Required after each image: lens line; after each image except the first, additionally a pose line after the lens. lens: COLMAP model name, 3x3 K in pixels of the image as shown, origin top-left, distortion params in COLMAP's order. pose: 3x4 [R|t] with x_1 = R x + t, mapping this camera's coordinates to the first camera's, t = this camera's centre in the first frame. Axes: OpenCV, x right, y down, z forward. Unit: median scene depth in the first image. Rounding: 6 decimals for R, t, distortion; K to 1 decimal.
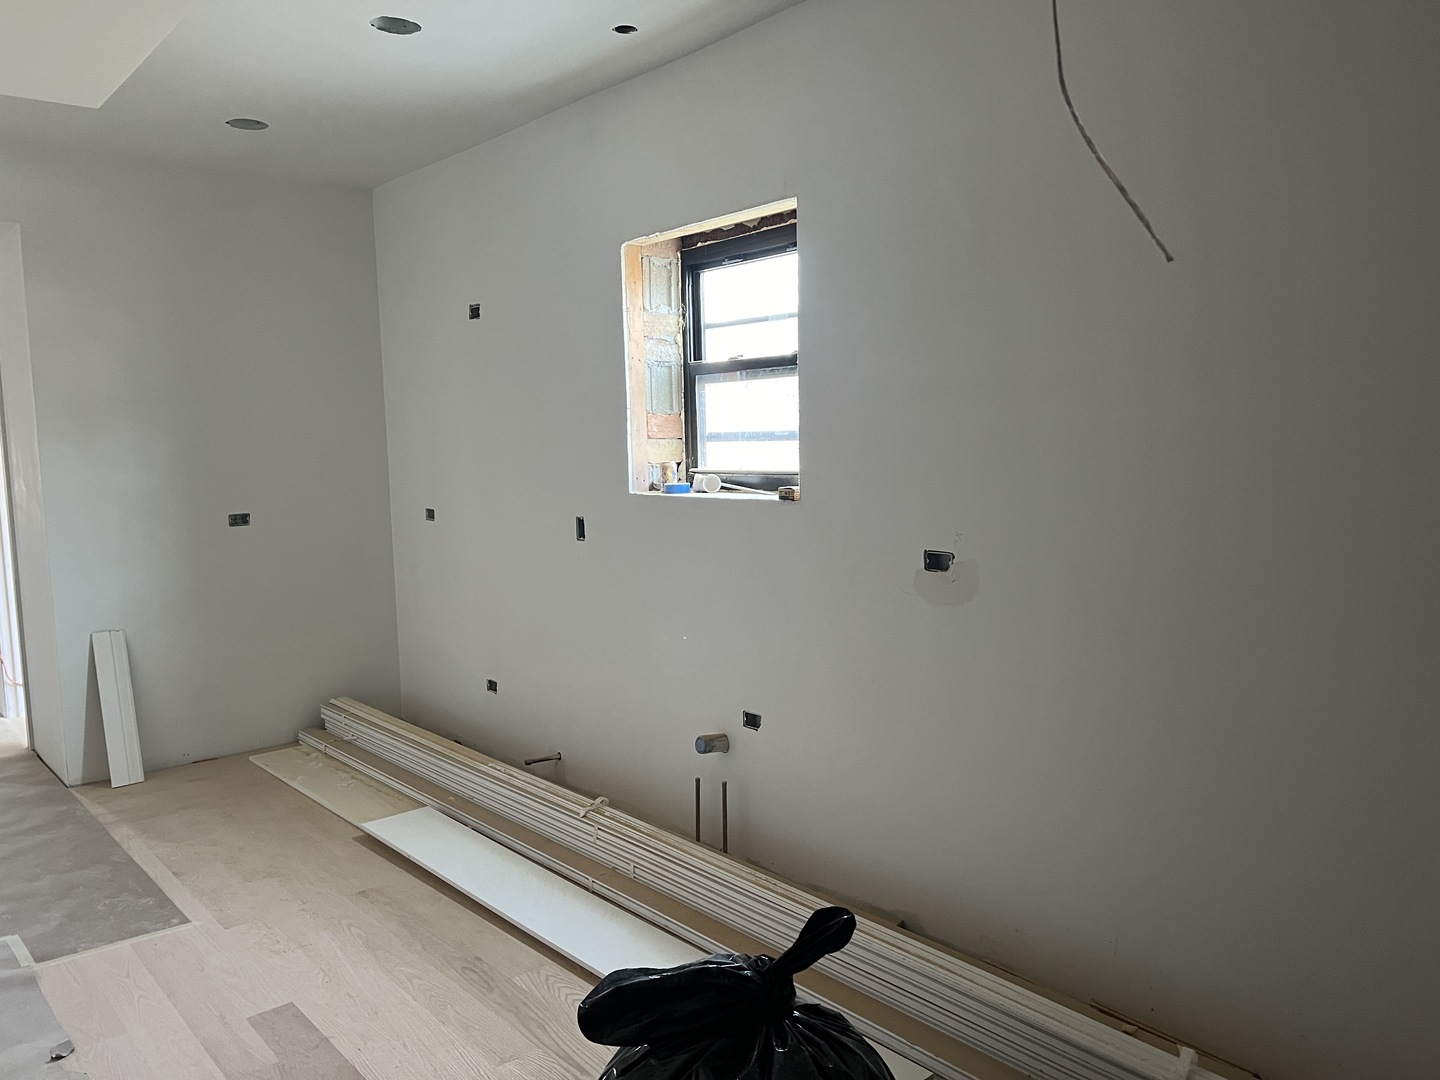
lens RADIAL K [[1082.9, 0, 726.4], [0, 1082.9, 548.1], [0, 0, 1]] dist [0.062620, -0.058577]
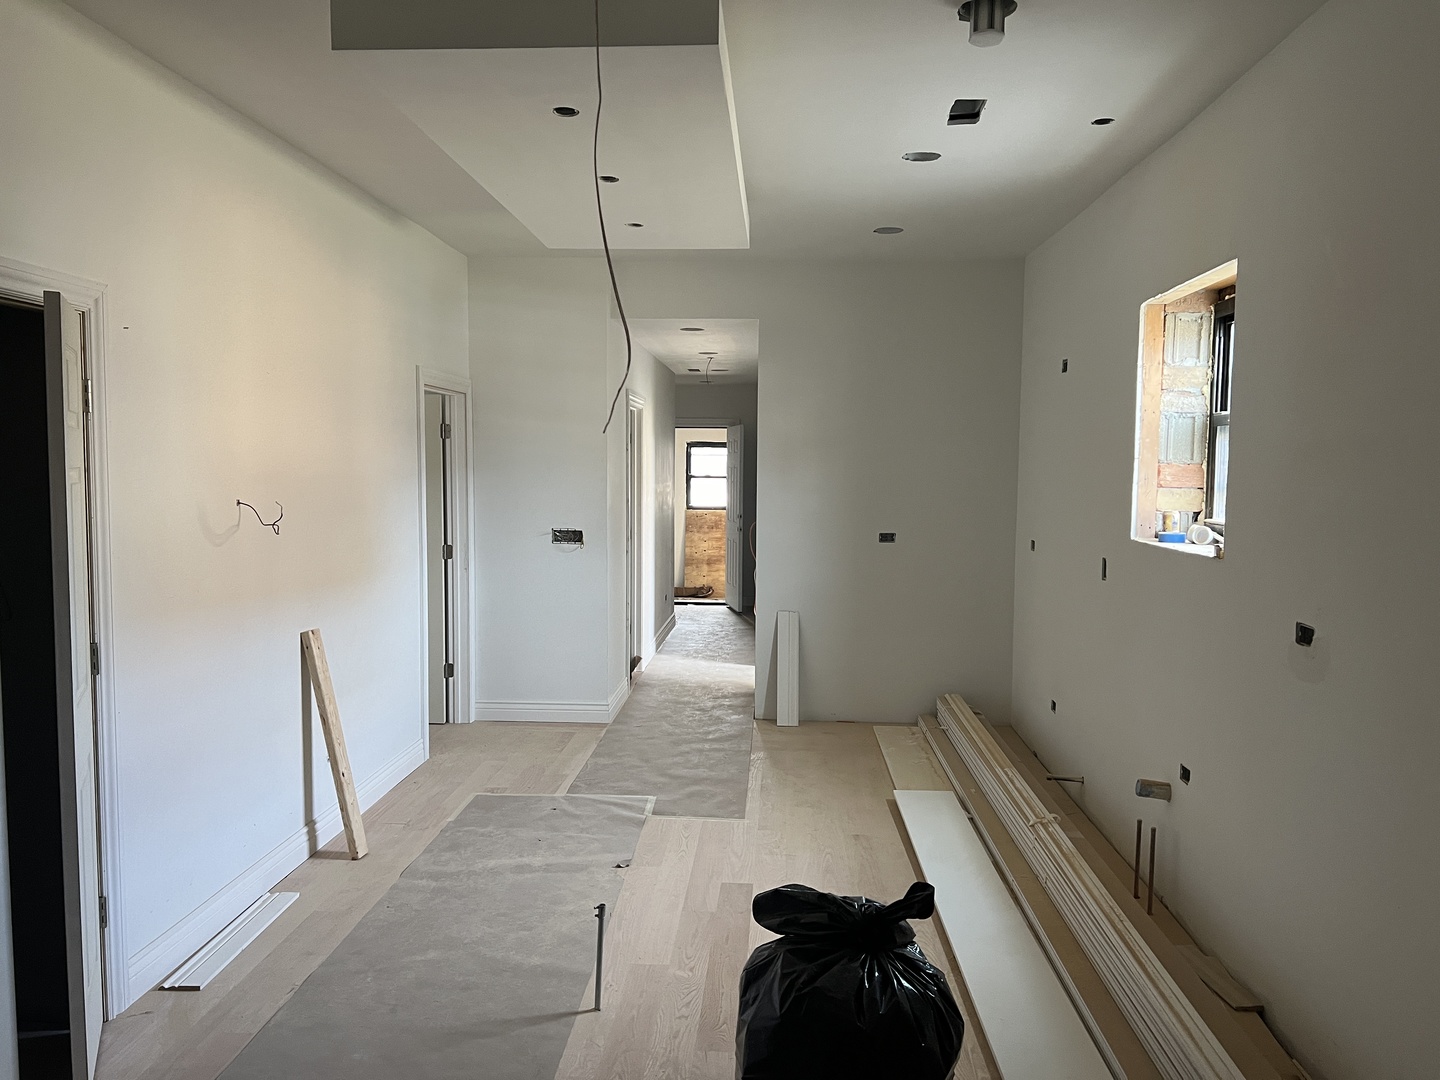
lens RADIAL K [[1082.9, 0, 721.6], [0, 1082.9, 538.5], [0, 0, 1]] dist [0.062620, -0.058577]
pose [[0.712423, 0.075578, -0.697669, 0.360357], [-0.095719, 0.995357, 0.010083, -0.023563], [0.695192, 0.059597, 0.716350, -0.031318]]
